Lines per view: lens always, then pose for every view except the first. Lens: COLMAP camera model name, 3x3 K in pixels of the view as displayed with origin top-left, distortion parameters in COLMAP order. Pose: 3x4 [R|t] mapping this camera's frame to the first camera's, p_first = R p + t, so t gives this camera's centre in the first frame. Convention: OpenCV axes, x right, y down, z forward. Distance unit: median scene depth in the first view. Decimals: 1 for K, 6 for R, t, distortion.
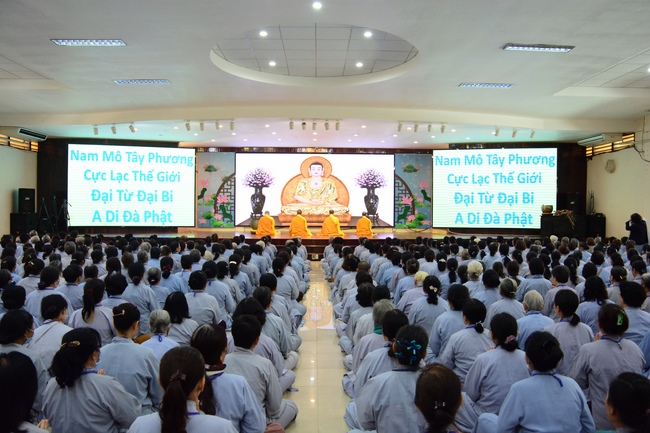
lens RADIAL K [[522.4, 0, 325.0], [0, 522.4, 216.5], [0, 0, 1]] dist [-0.142967, 0.140191]
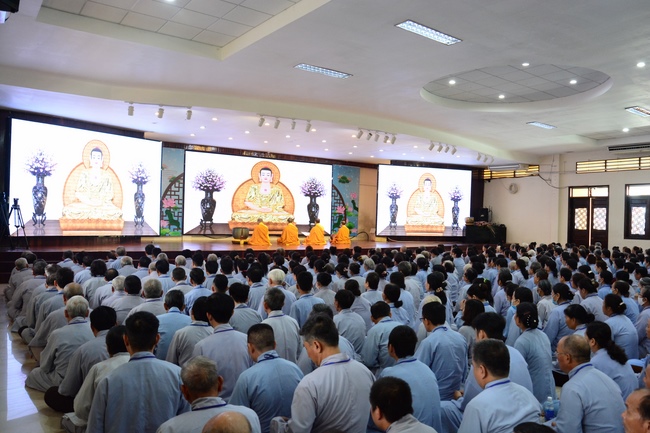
lens RADIAL K [[522.4, 0, 325.0], [0, 522.4, 216.5], [0, 0, 1]] dist [-0.142967, 0.140191]
pose [[0.816349, 0.016927, 0.577311, -0.476990], [-0.012303, 0.999853, -0.011919, -0.004460], [-0.577428, 0.002628, 0.816437, 0.161574]]
